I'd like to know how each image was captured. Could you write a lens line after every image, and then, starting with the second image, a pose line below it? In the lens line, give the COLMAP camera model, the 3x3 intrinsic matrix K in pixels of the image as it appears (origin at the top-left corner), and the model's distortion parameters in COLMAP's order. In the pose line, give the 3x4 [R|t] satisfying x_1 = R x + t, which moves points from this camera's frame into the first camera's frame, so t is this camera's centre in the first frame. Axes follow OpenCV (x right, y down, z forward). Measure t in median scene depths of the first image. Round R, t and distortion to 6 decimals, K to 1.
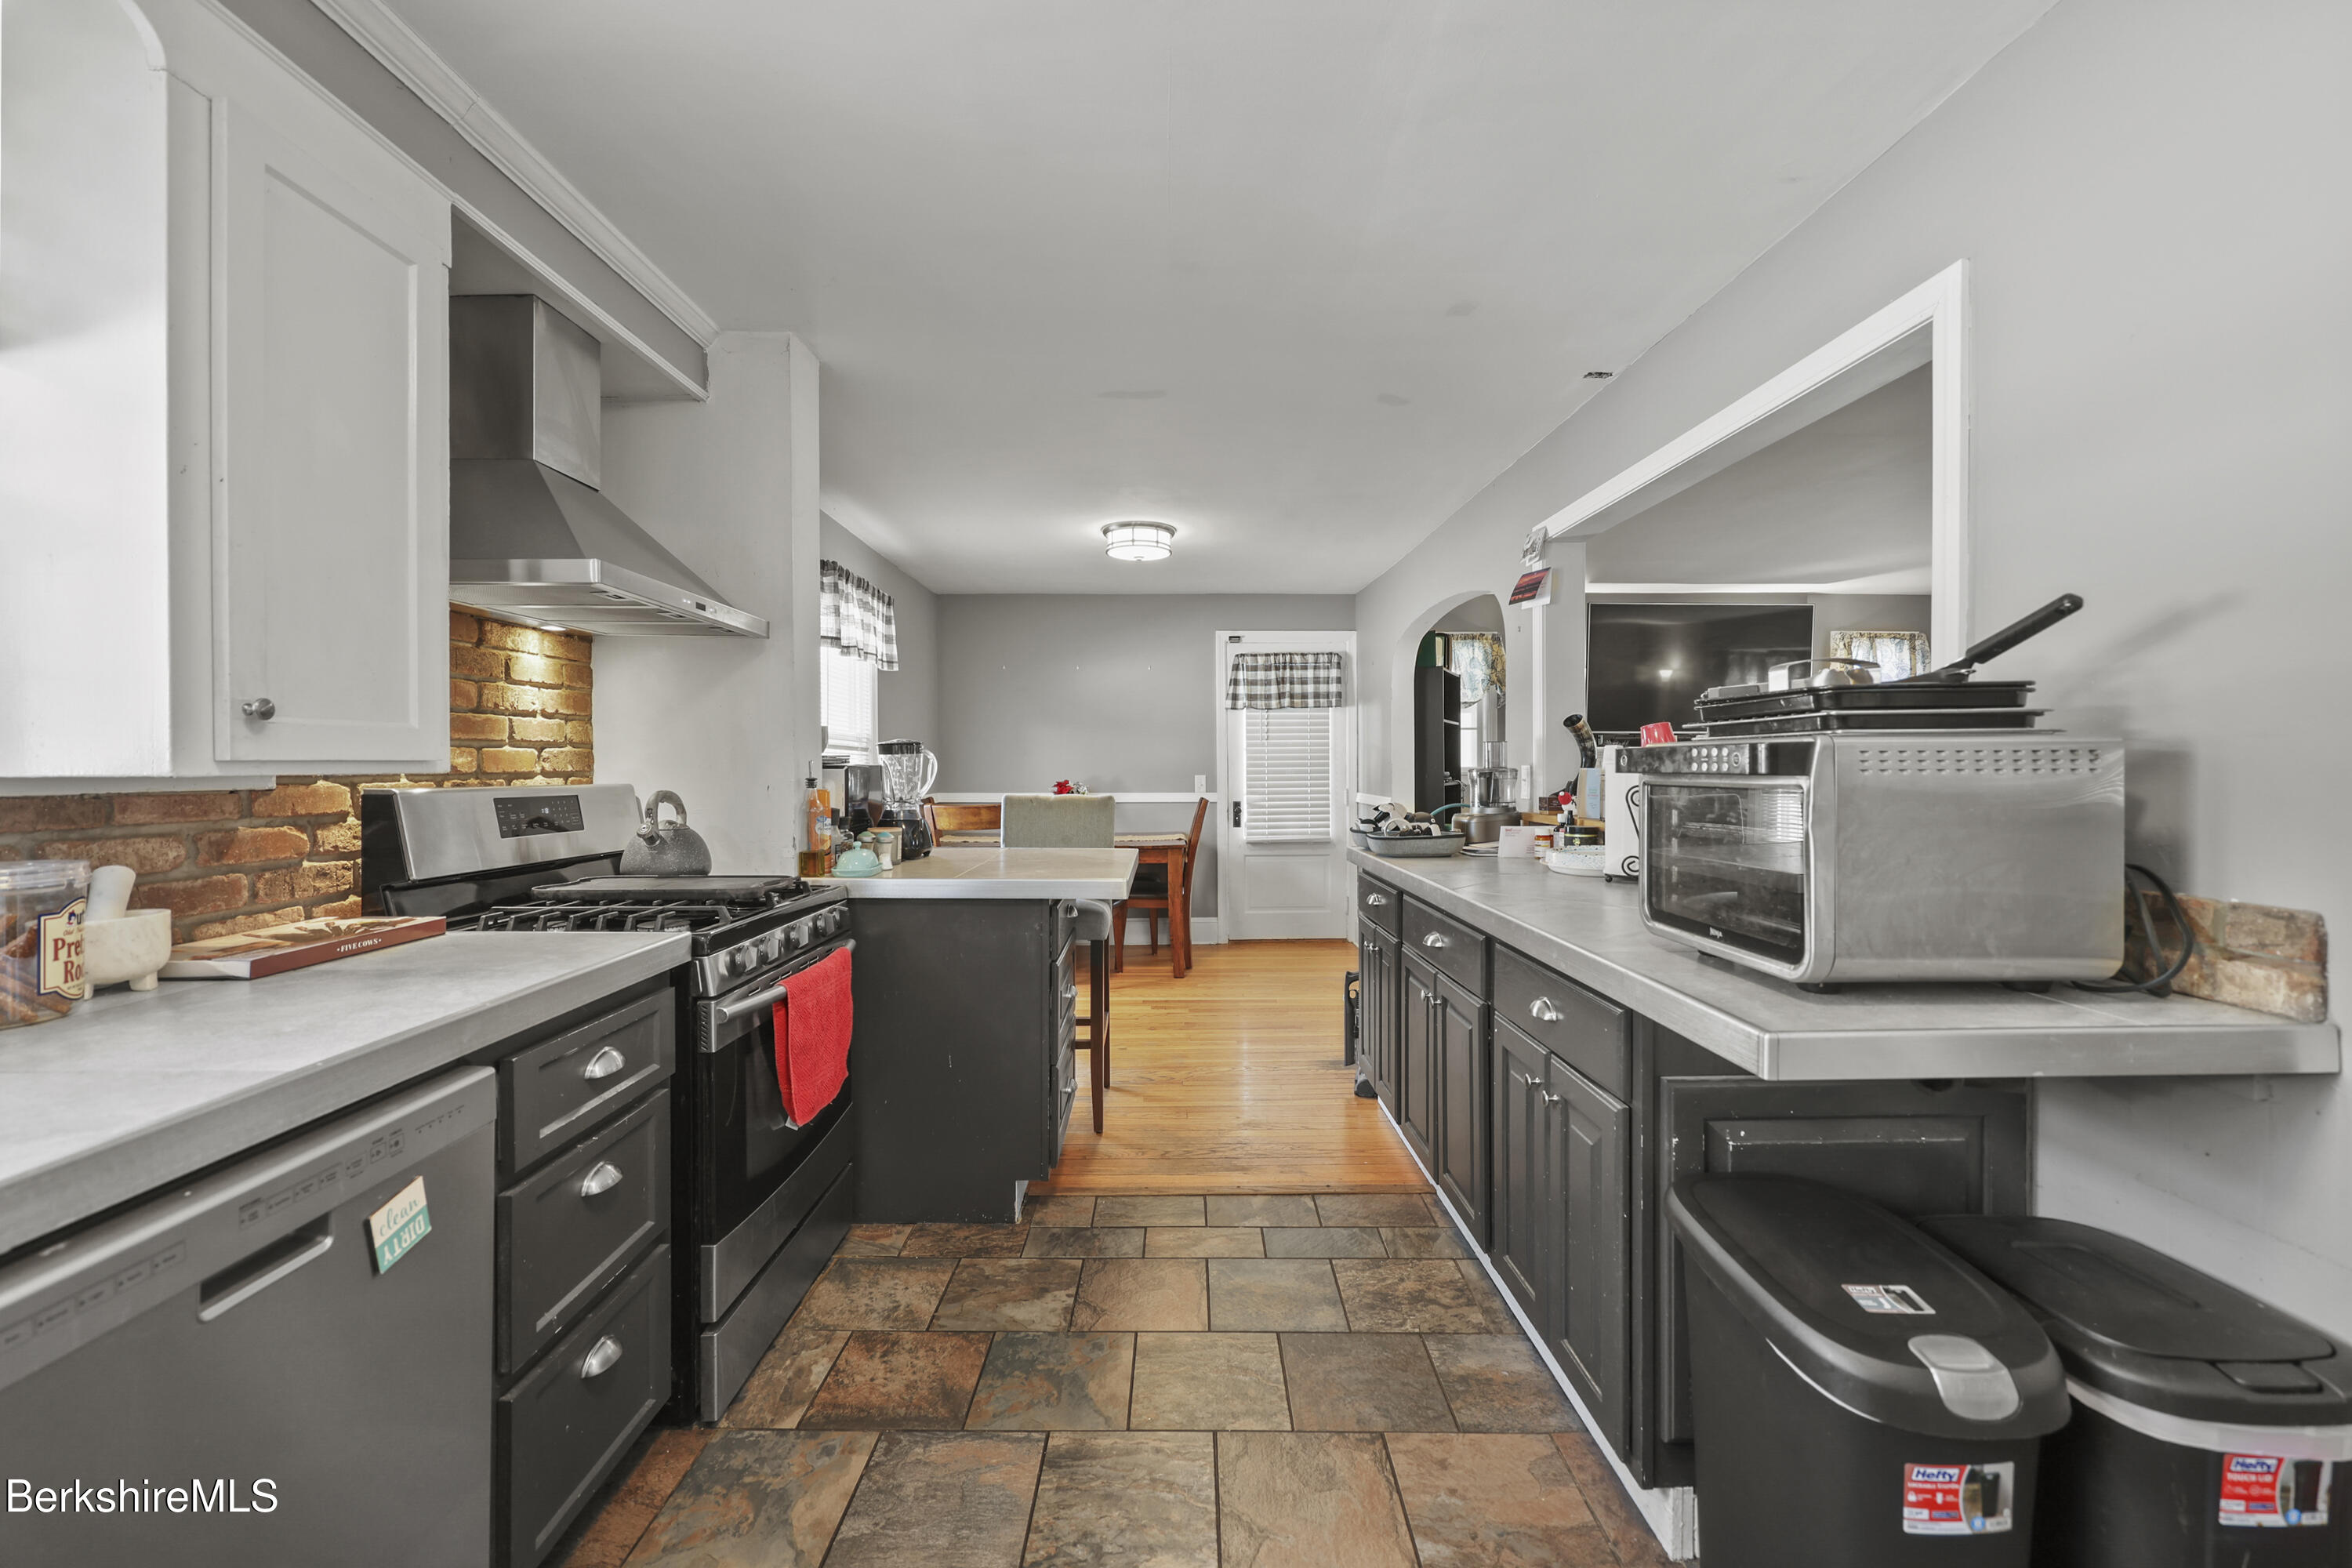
lens RADIAL K [[944.2, 0, 1182.1], [0, 944.2, 772.2], [0, 0, 1]] dist [-0.000977, 0.000160]
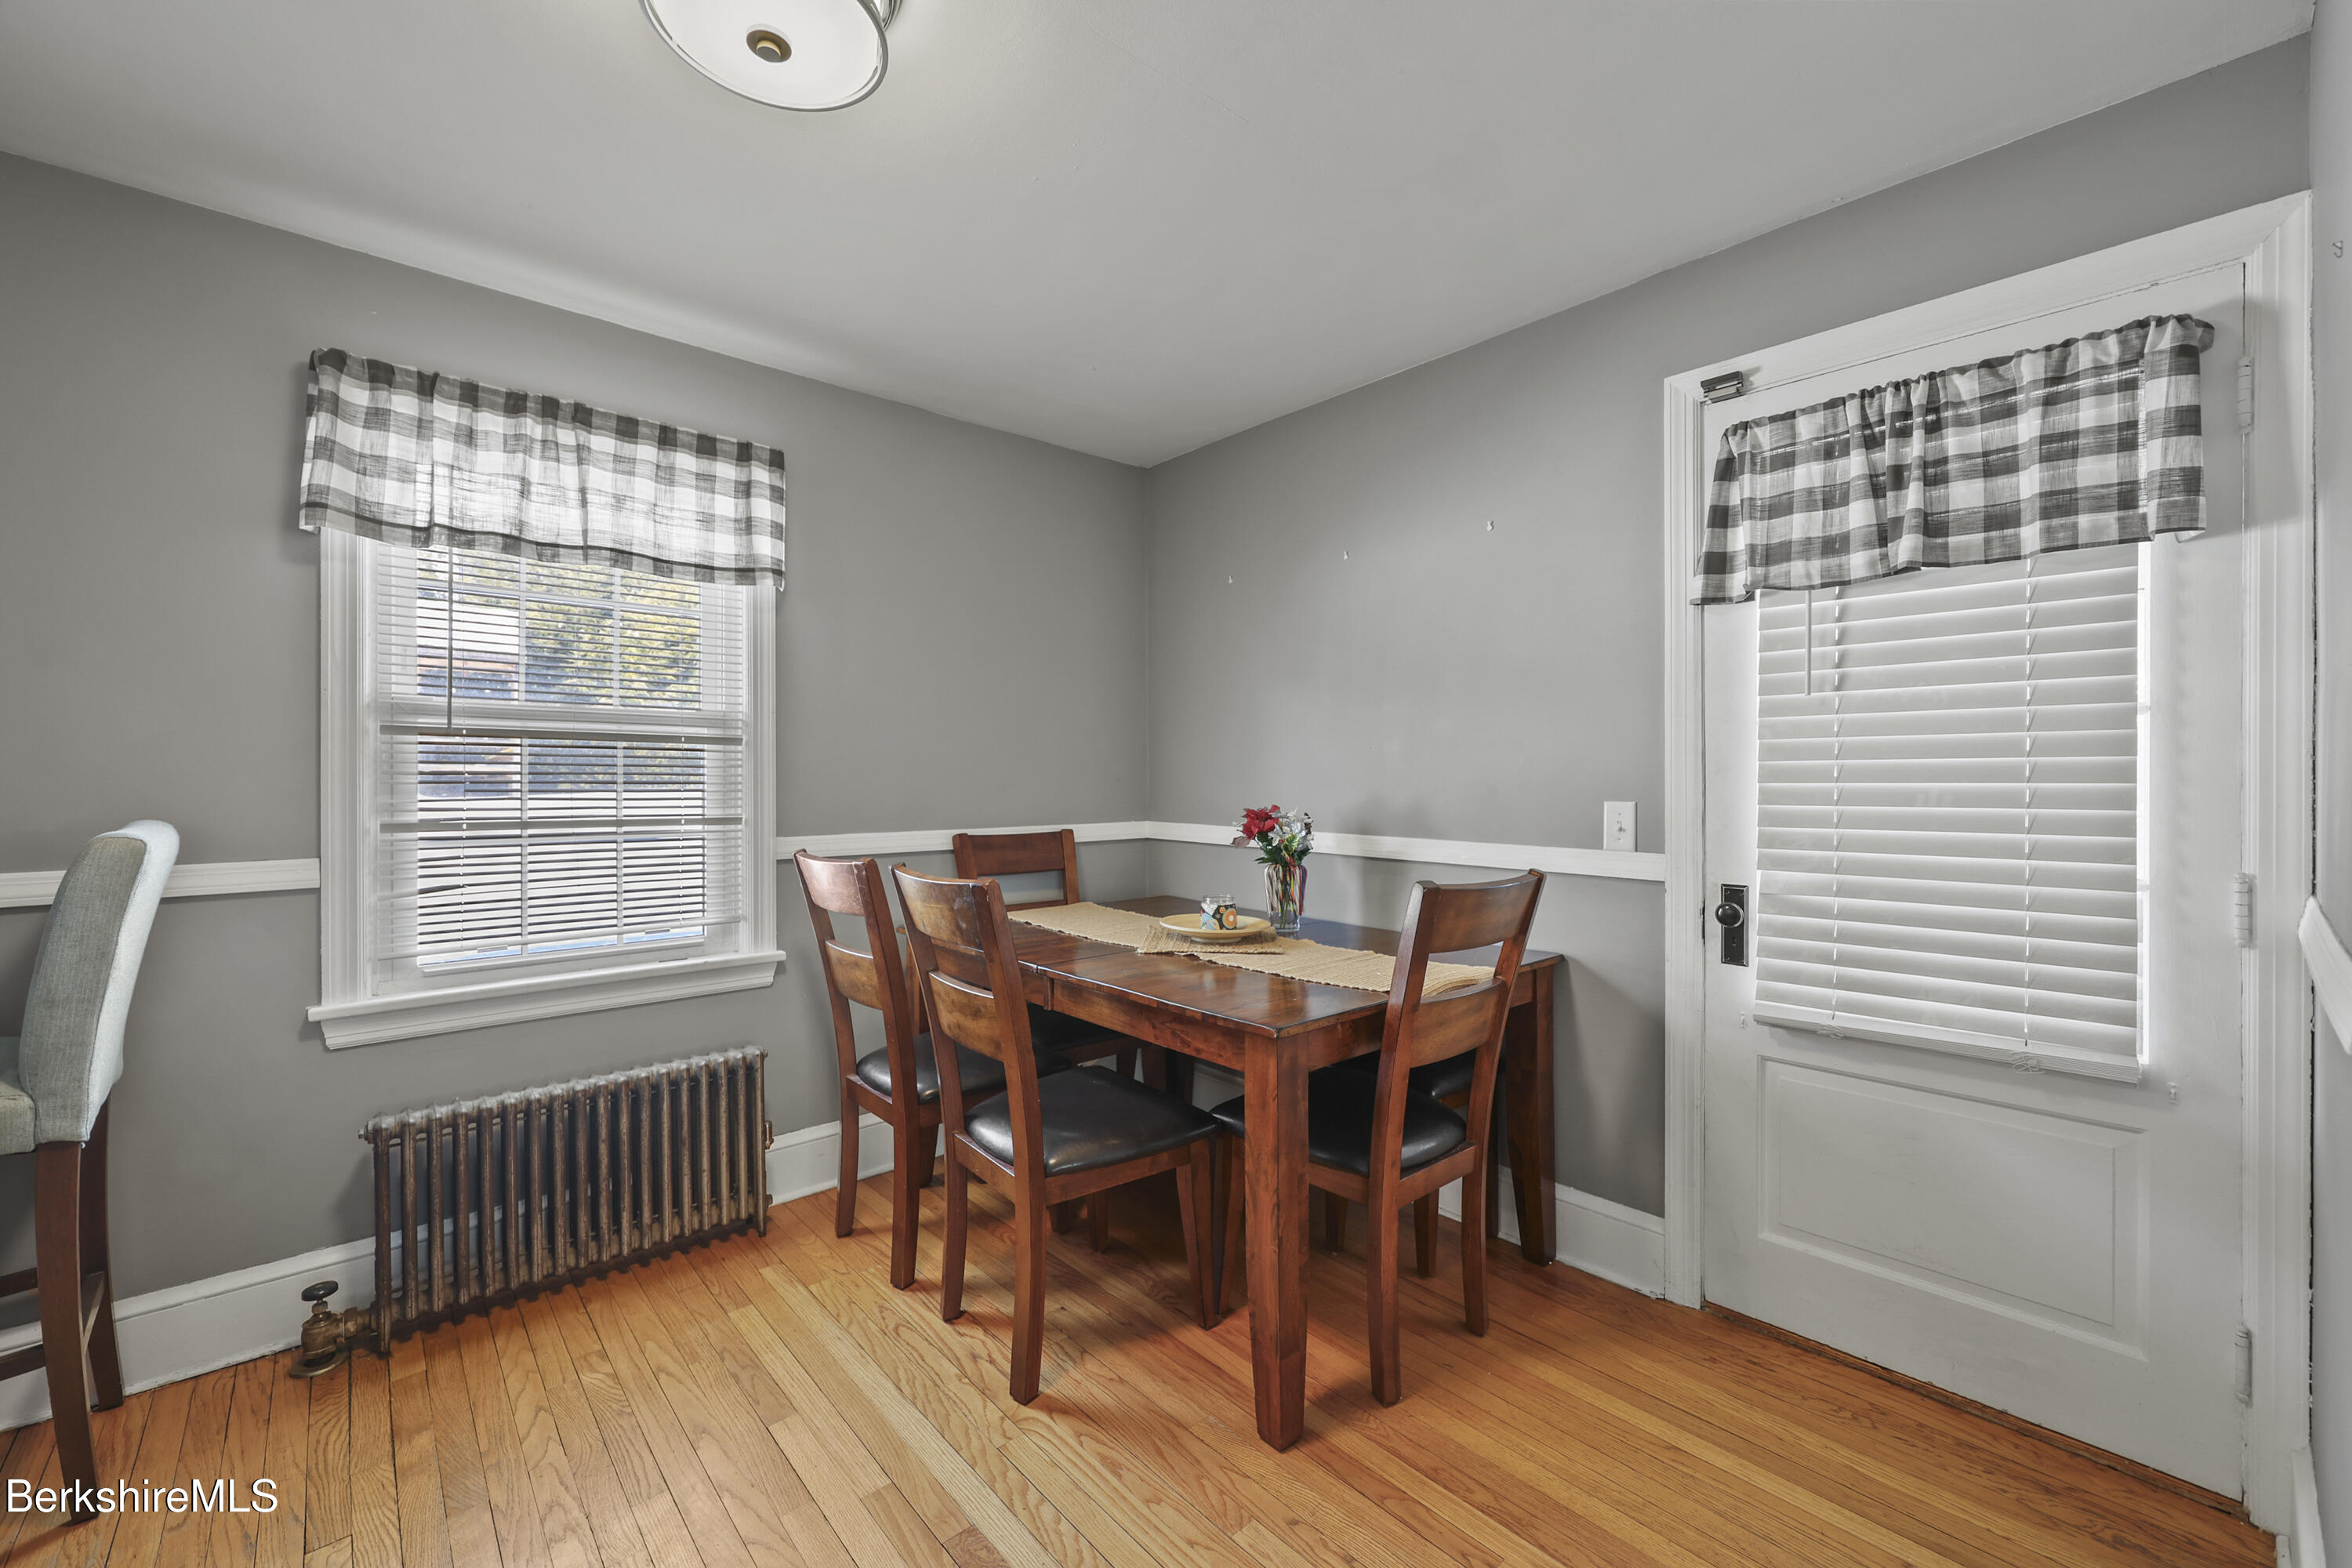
lens RADIAL K [[944.2, 0, 1166.9], [0, 944.2, 778.4], [0, 0, 1]] dist [-0.000977, 0.000160]
pose [[0.655917, 0.008126, -0.754790, 0.469061], [-0.009395, 0.999952, 0.002601, -0.013033], [0.754775, 0.005385, 0.655962, 1.709077]]
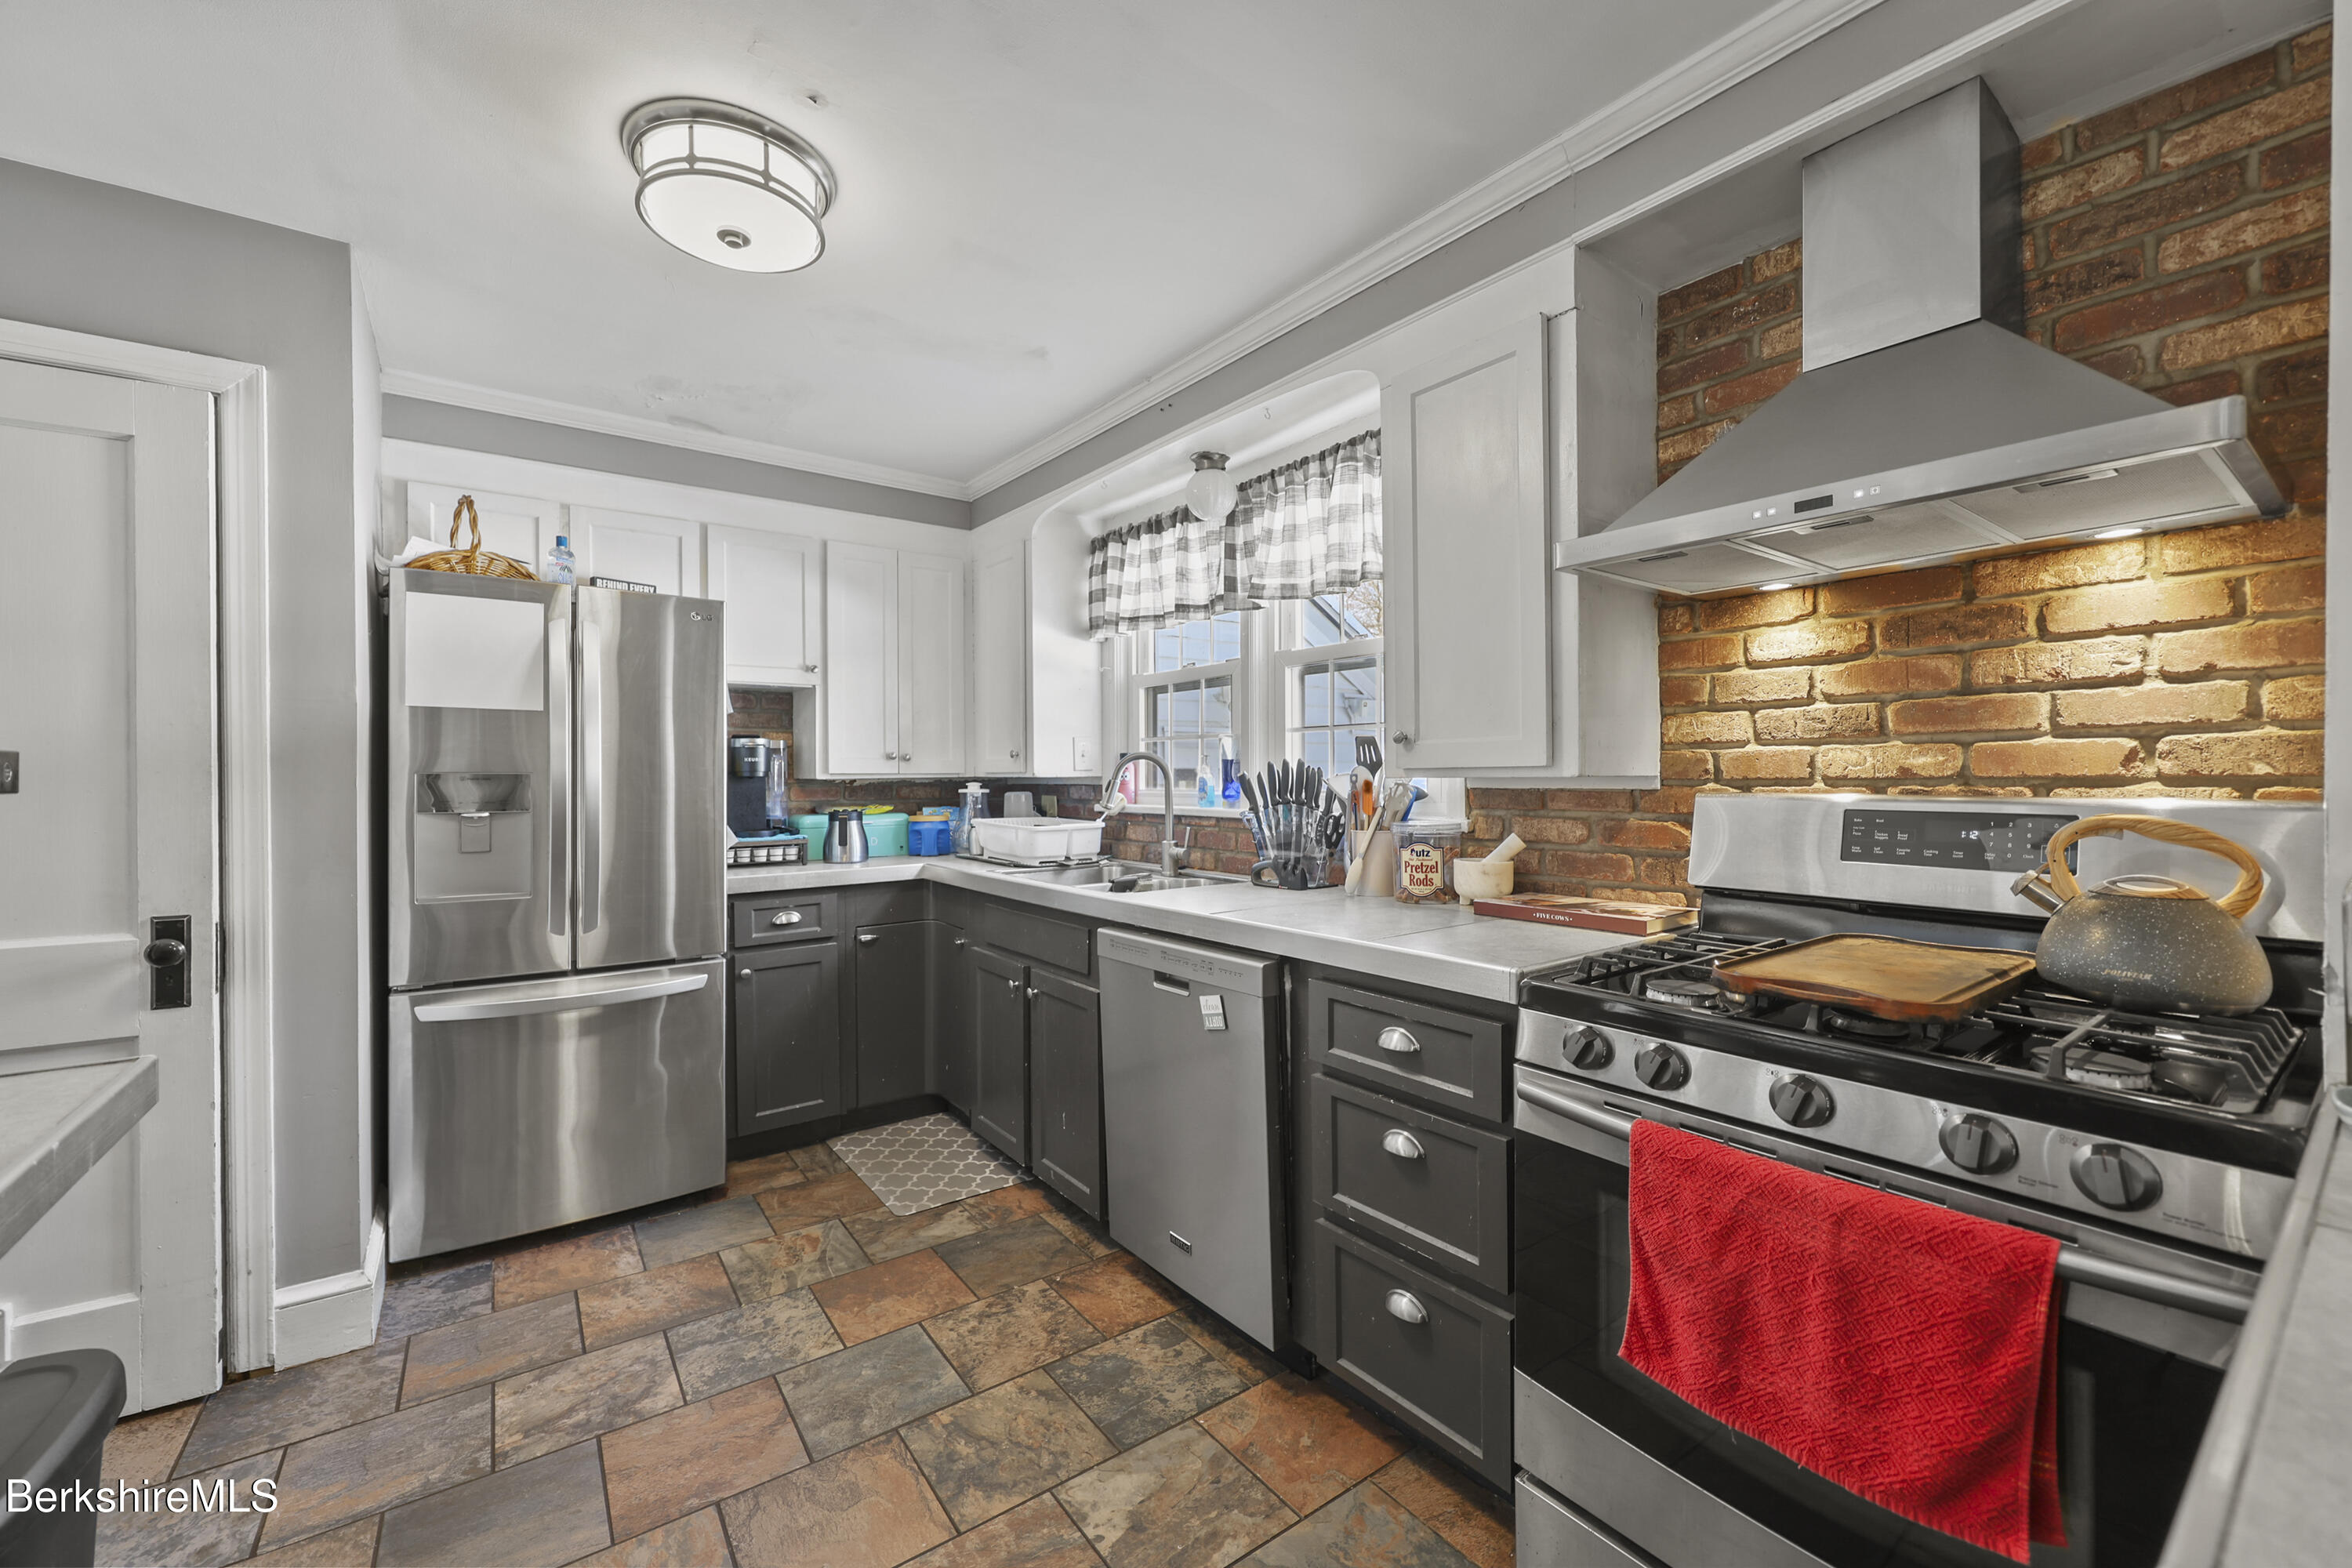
lens RADIAL K [[944.2, 0, 1180.2], [0, 944.2, 774.0], [0, 0, 1]] dist [-0.000977, 0.000160]
pose [[-0.810168, 0.007294, -0.586152, 0.145005], [0.003992, 0.999968, 0.006926, -0.007784], [0.586183, 0.003271, -0.810172, 1.048643]]
